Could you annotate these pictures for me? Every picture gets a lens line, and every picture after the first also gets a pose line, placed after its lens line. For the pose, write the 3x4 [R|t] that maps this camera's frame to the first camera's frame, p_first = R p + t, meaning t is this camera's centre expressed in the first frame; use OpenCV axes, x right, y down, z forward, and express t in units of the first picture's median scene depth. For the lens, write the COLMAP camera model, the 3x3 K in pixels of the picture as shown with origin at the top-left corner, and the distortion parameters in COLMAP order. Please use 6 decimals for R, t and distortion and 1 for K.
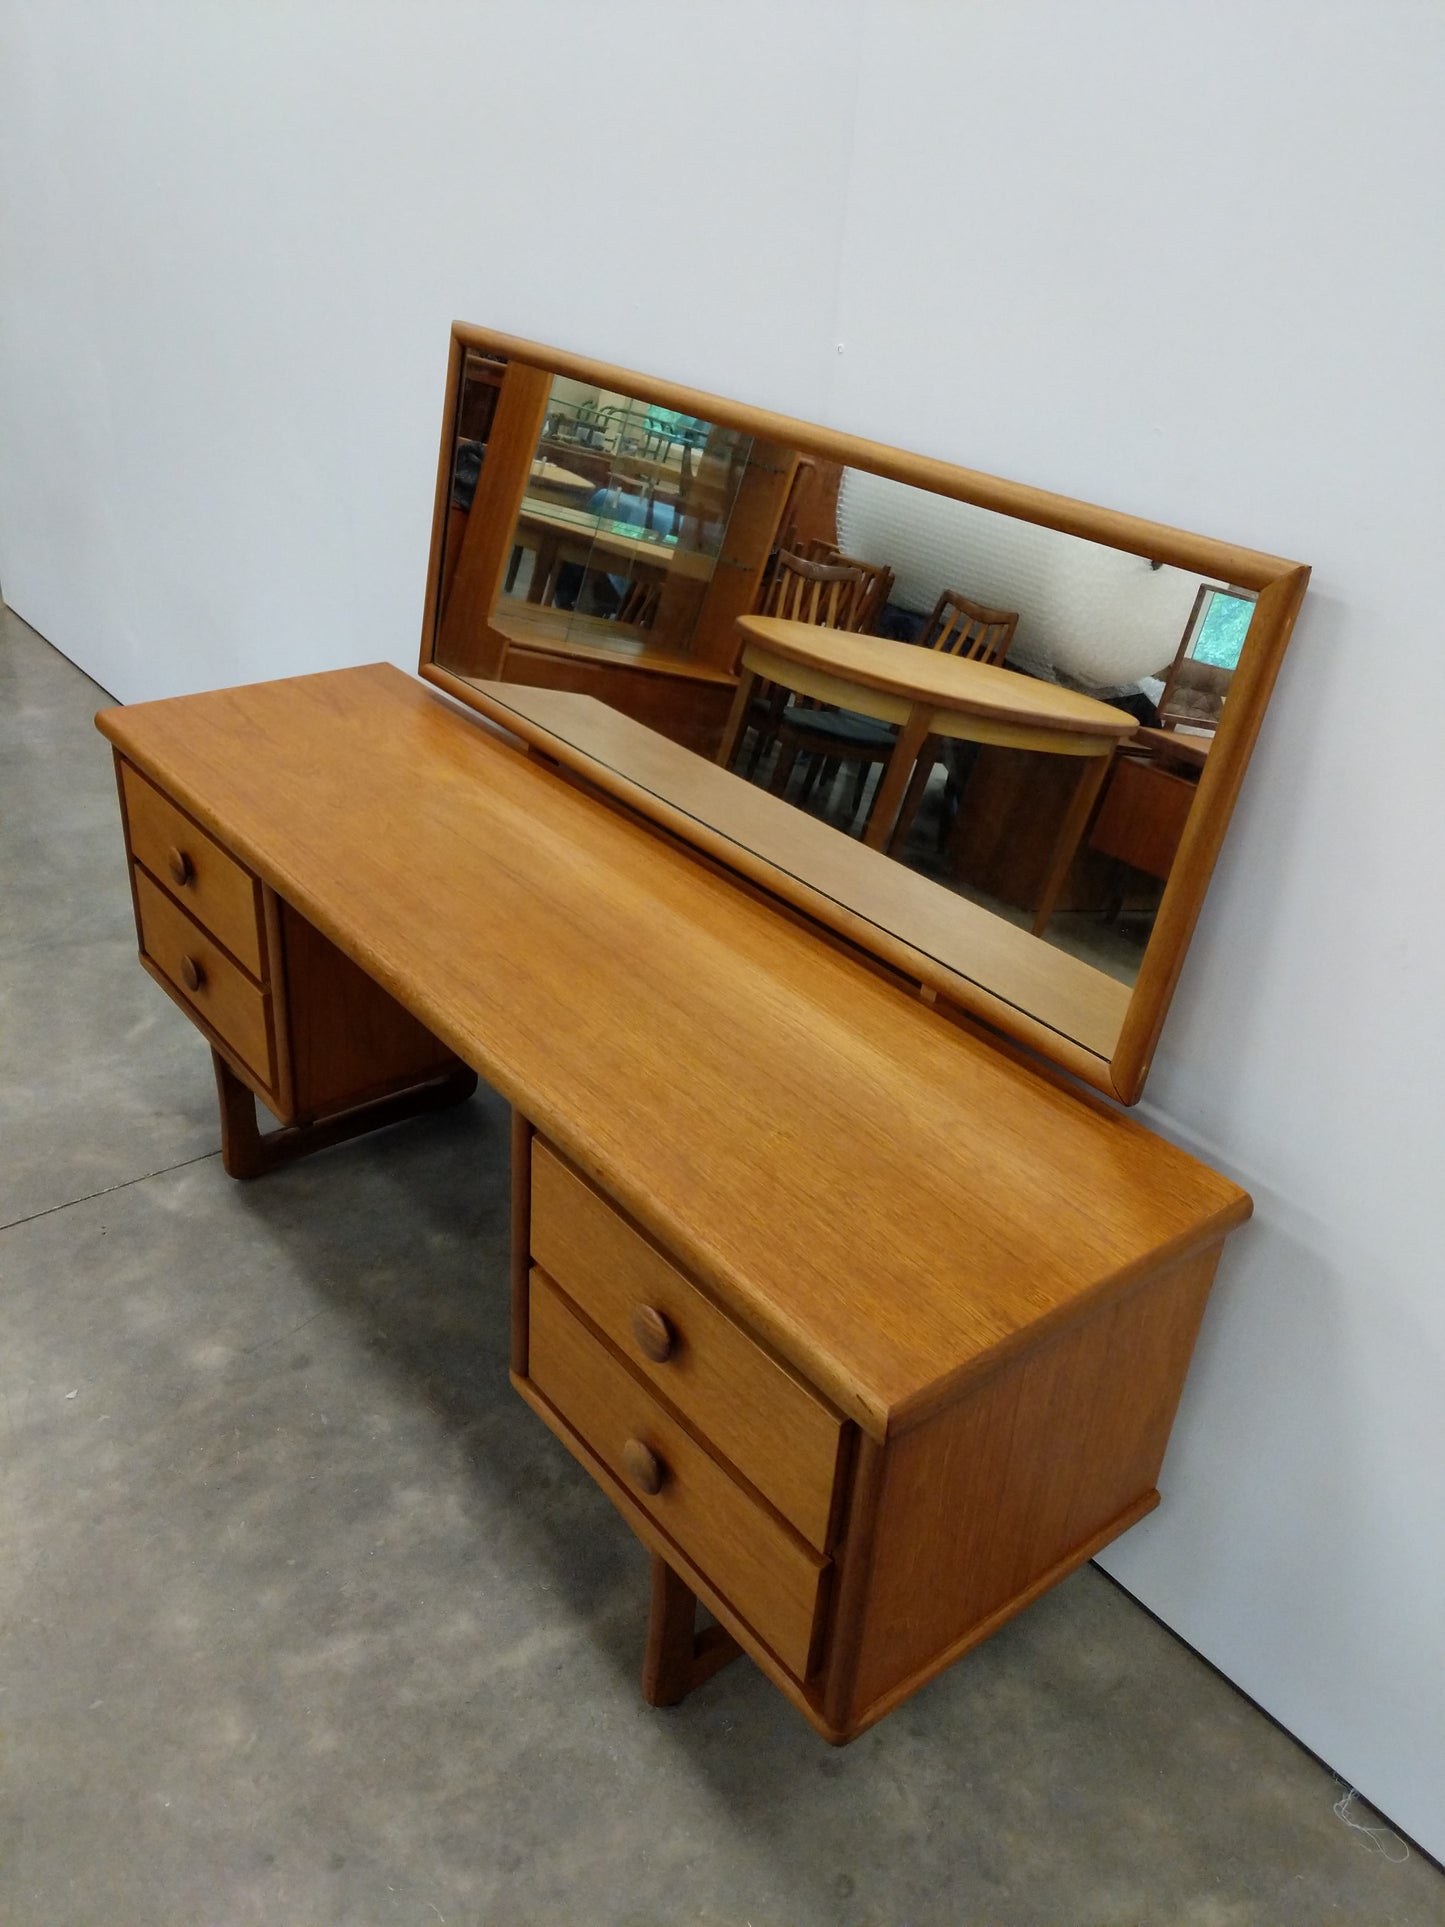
lens RADIAL K [[1560.4, 0, 719.7], [0, 1560.4, 937.4], [0, 0, 1]] dist [0.051296, -0.089510]
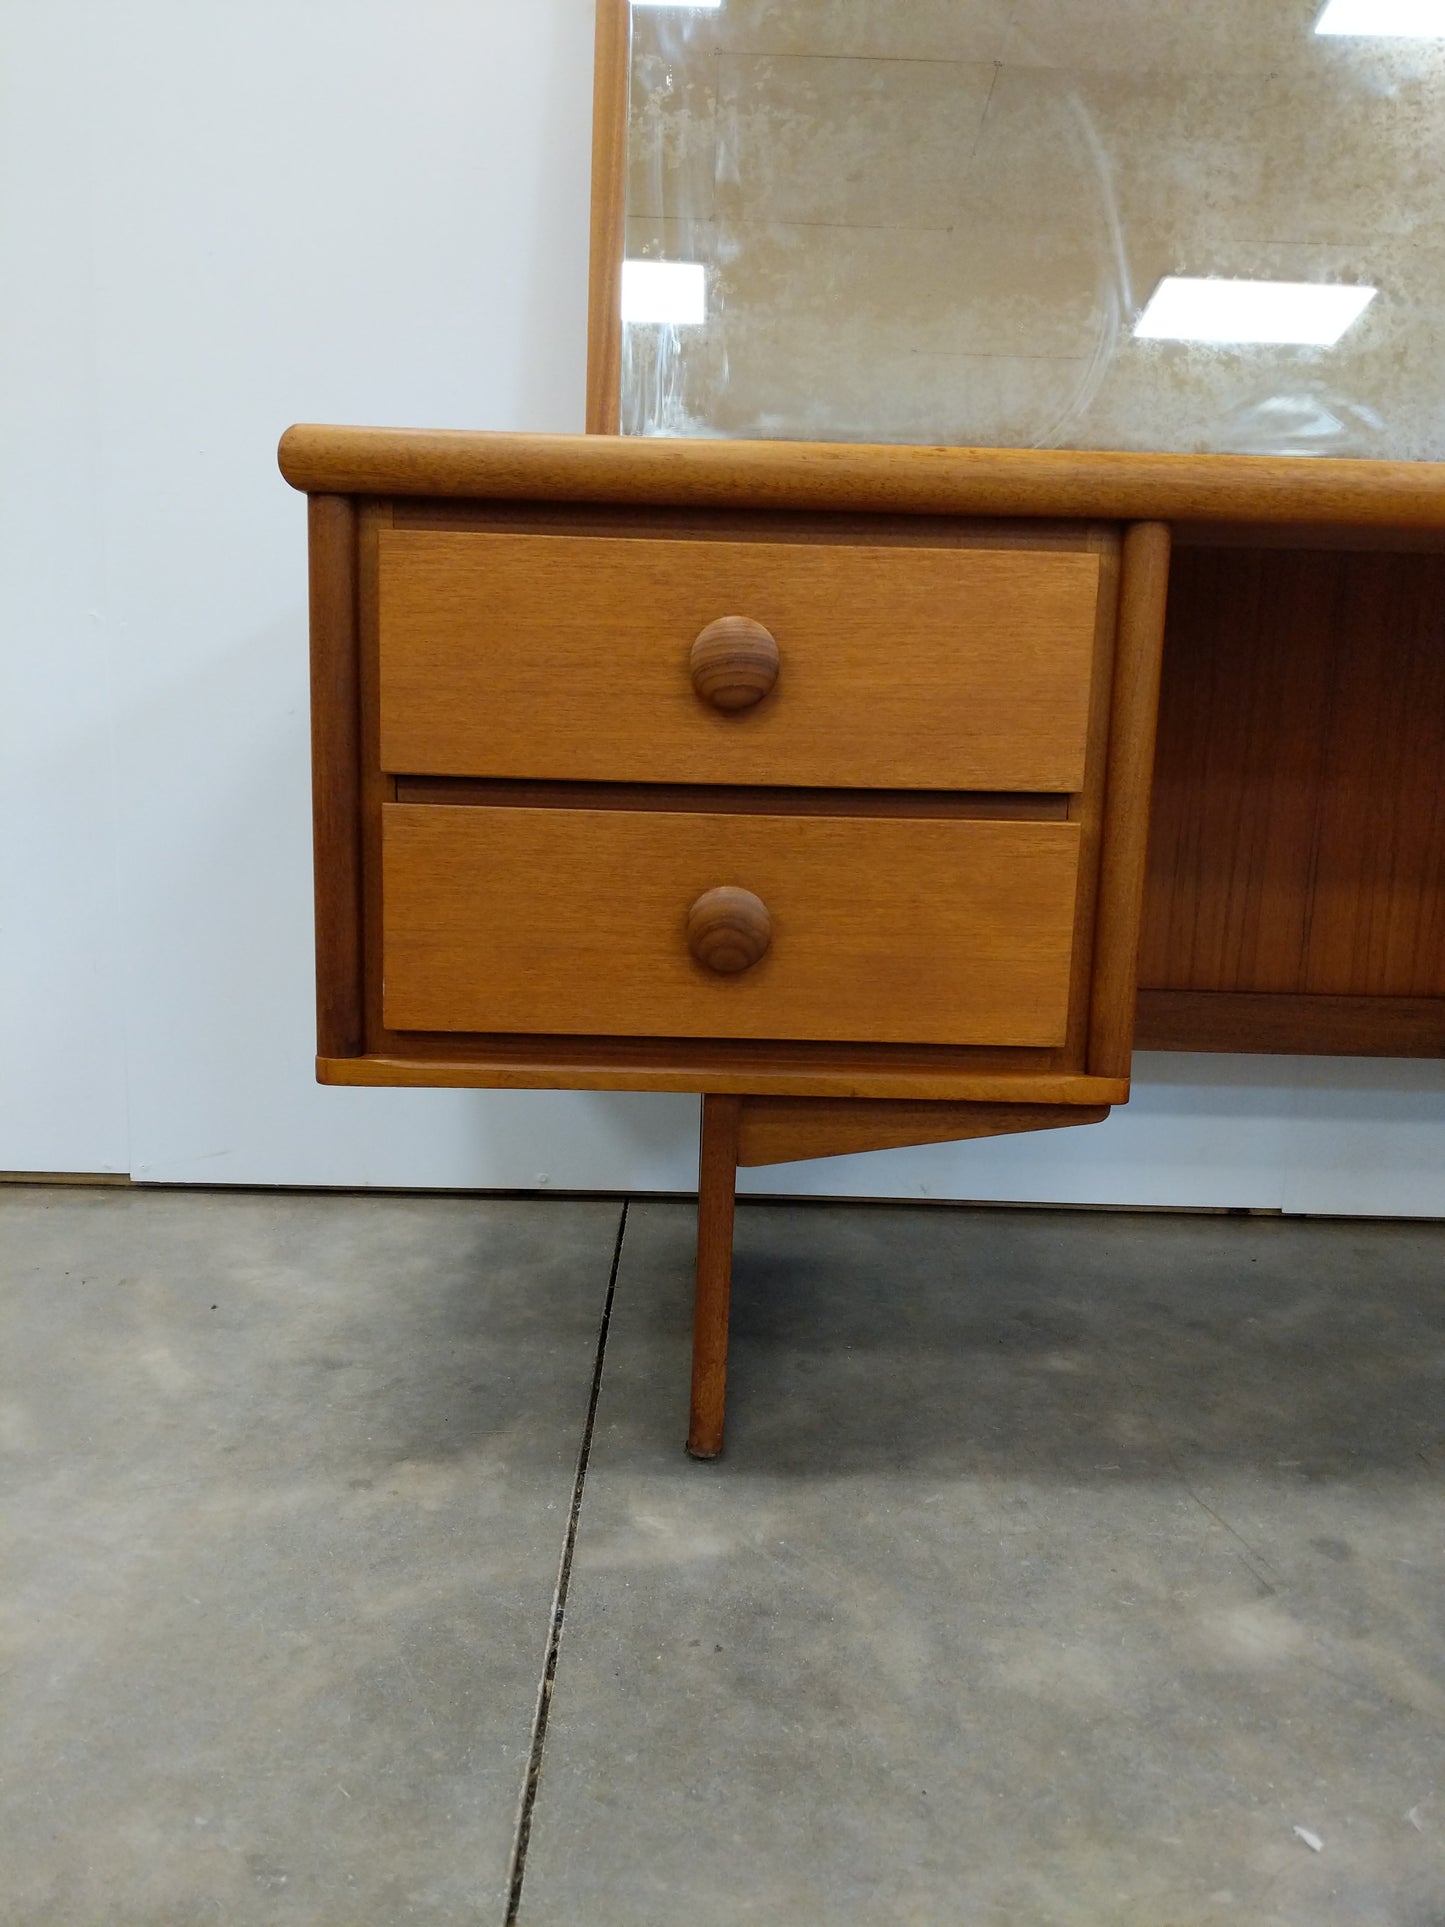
lens RADIAL K [[1560.4, 0, 719.7], [0, 1560.4, 937.4], [0, 0, 1]] dist [0.051296, -0.089510]
pose [[0.605429, -0.163446, 0.778936, -0.664570], [0.389914, 0.914106, -0.111253, 0.070977], [-0.693846, 0.371074, 0.617156, 0.692330]]
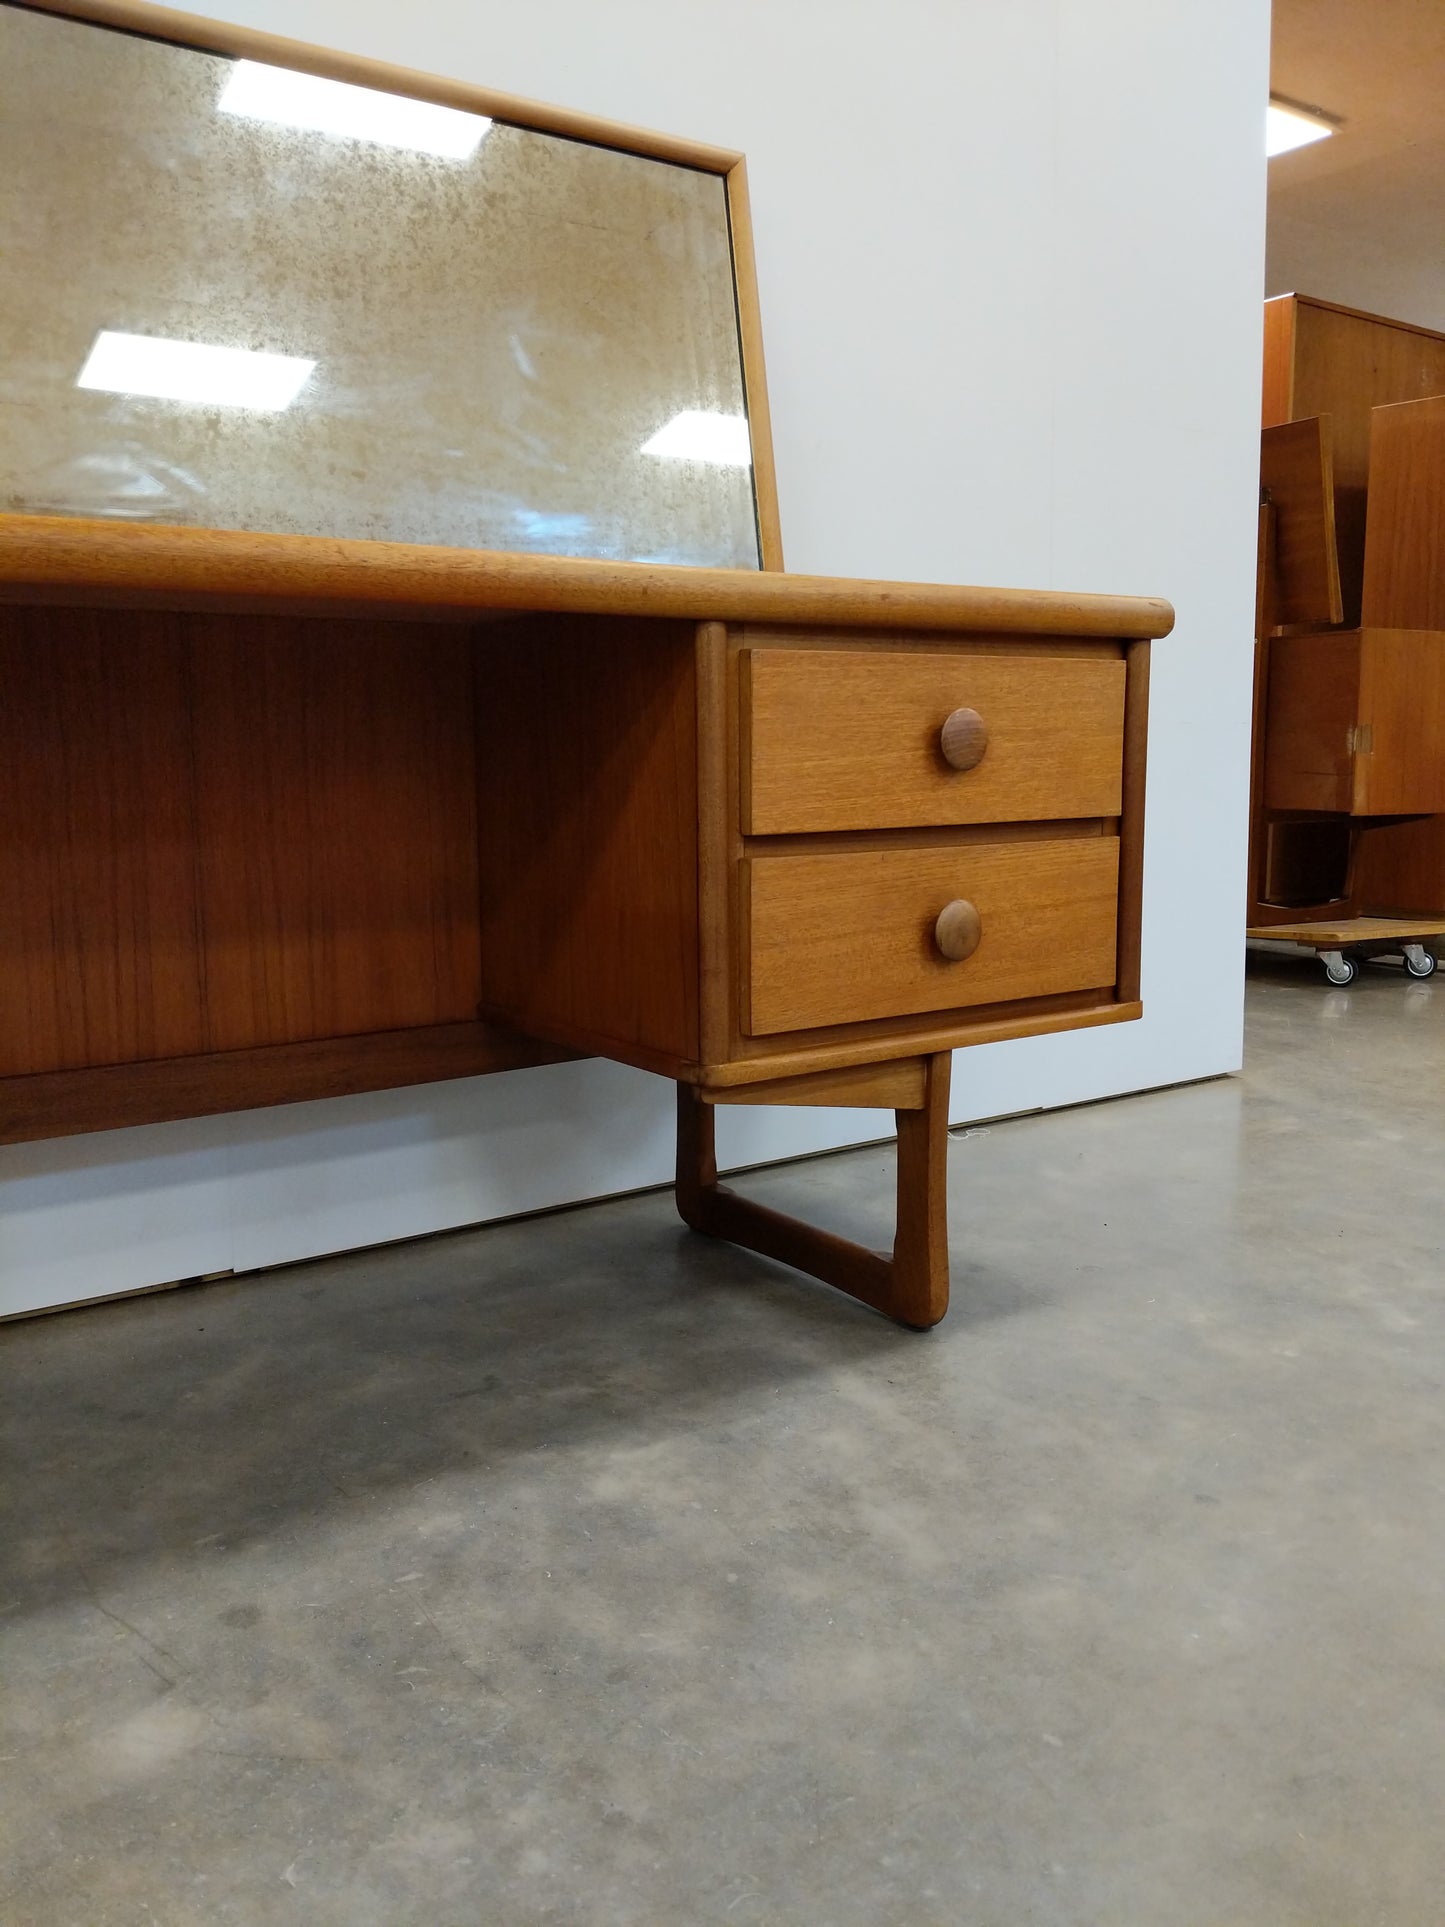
lens RADIAL K [[1560.4, 0, 719.7], [0, 1560.4, 937.4], [0, 0, 1]] dist [0.051296, -0.089510]
pose [[0.048331, -0.175309, 0.983326, -0.633052], [0.499602, 0.856719, 0.128182, 0.095327], [-0.864906, 0.485077, 0.128990, 0.646701]]
